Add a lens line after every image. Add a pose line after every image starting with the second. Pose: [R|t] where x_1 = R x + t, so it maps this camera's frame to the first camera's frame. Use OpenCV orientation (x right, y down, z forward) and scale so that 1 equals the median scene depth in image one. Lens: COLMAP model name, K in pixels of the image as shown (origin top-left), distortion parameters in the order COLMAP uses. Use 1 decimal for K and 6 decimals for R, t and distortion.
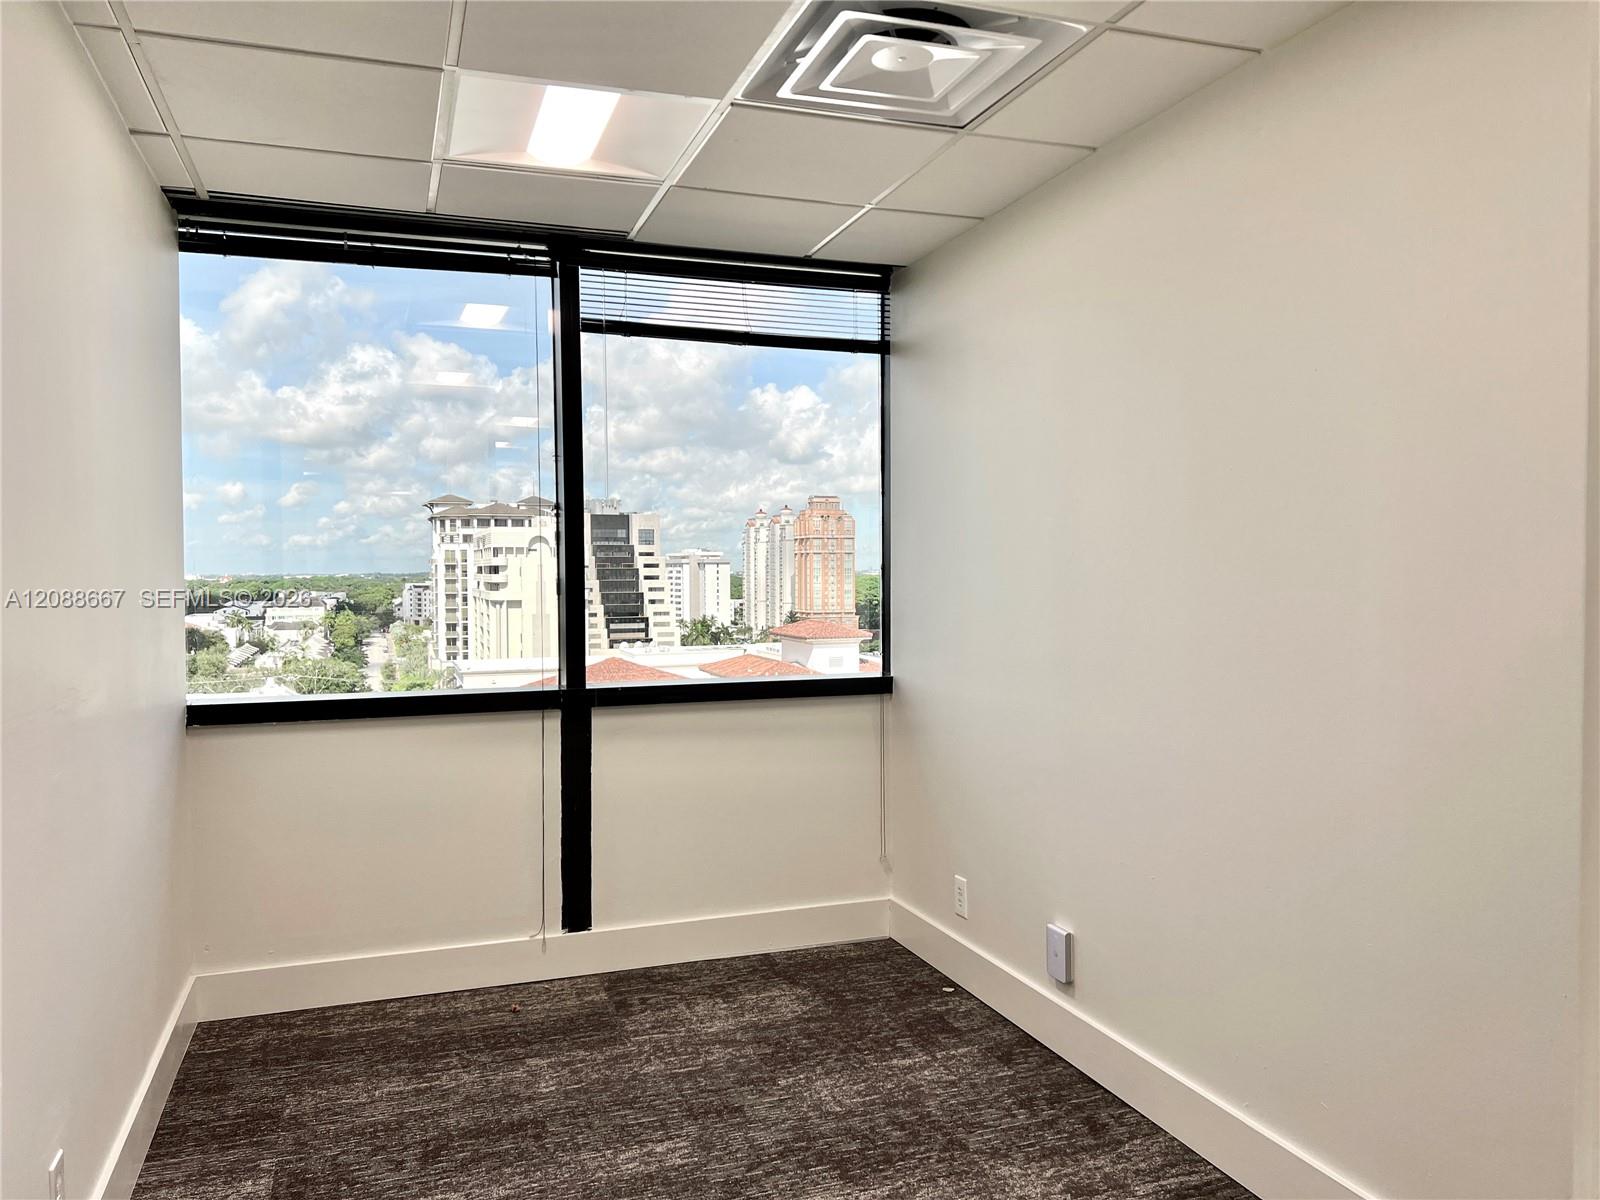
lens RADIAL K [[1206.1, 0, 801.2], [0, 1206.1, 600.3], [0, 0, 1]] dist [0.000639, -0.000389]
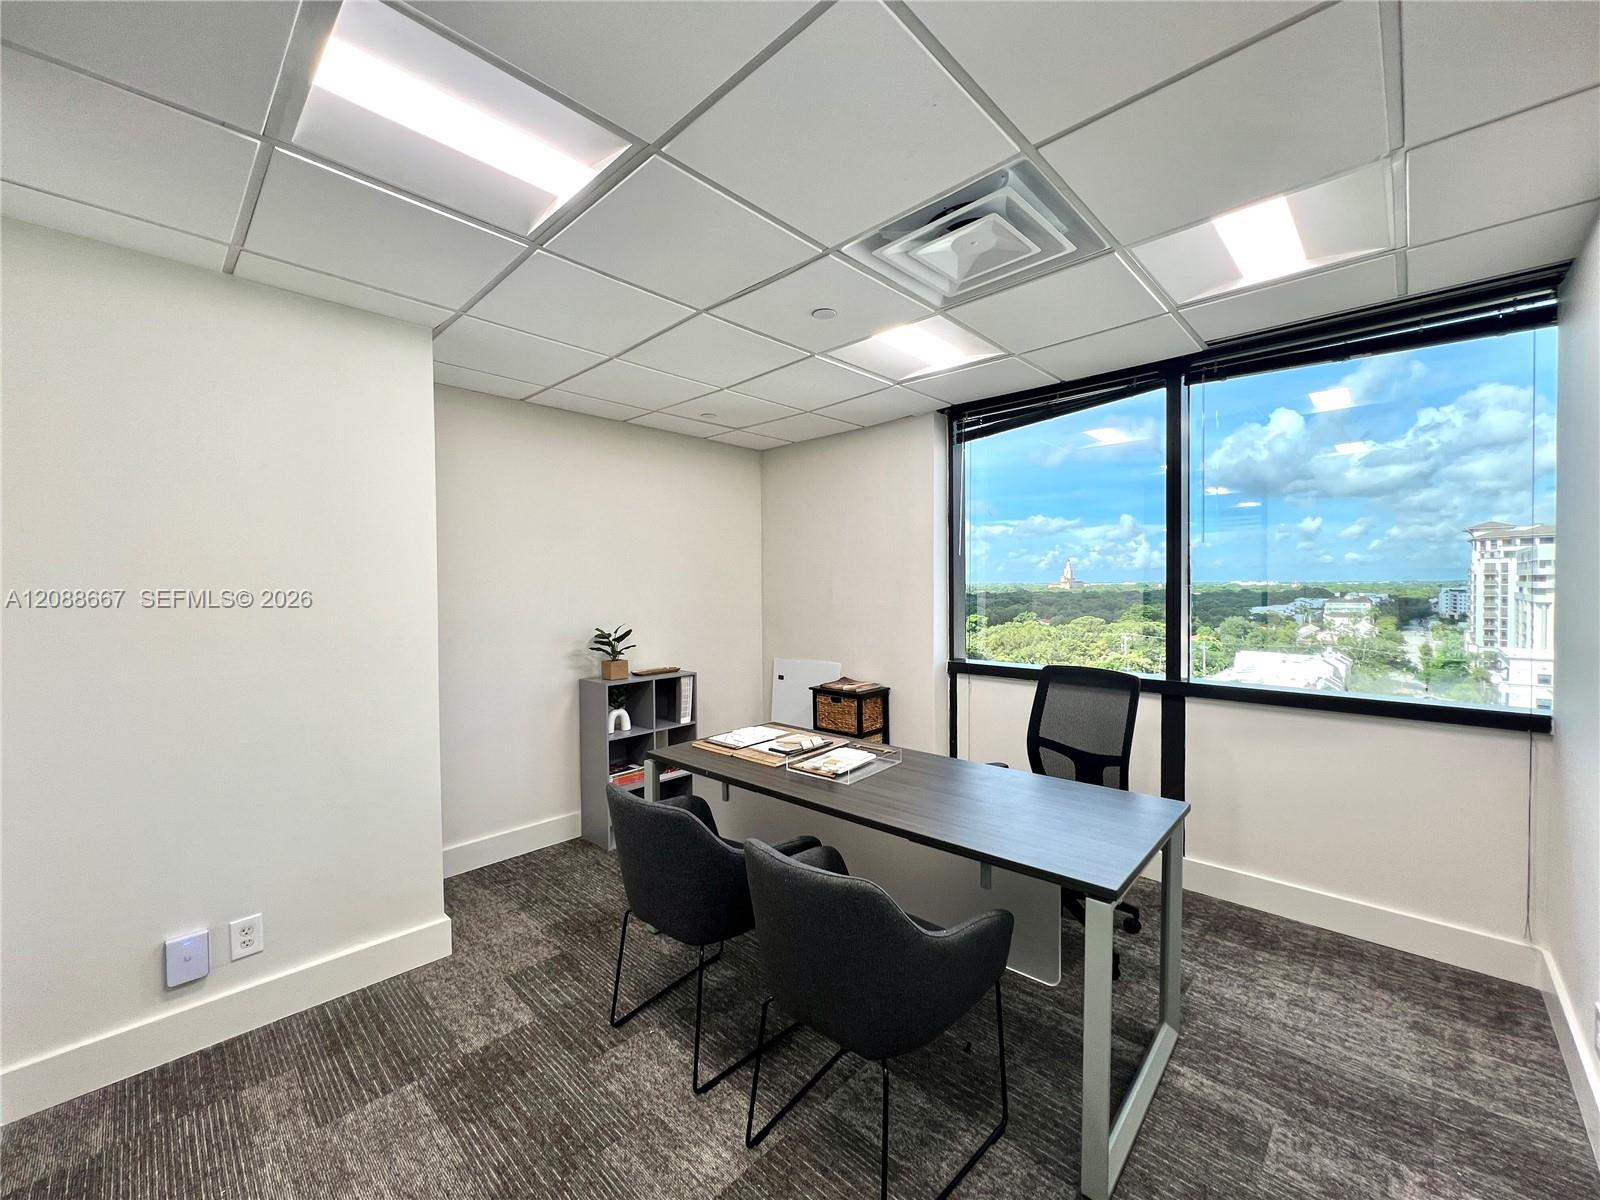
lens RADIAL K [[641.8, 0, 795.3], [0, 641.8, 595.6], [0, 0, 1]] dist [0.000565, 0.000079]
pose [[0.446890, 0.022235, -0.894312, 0.233826], [-0.021166, 0.999674, 0.014278, -0.019214], [0.894338, 0.012548, 0.447215, 0.288542]]
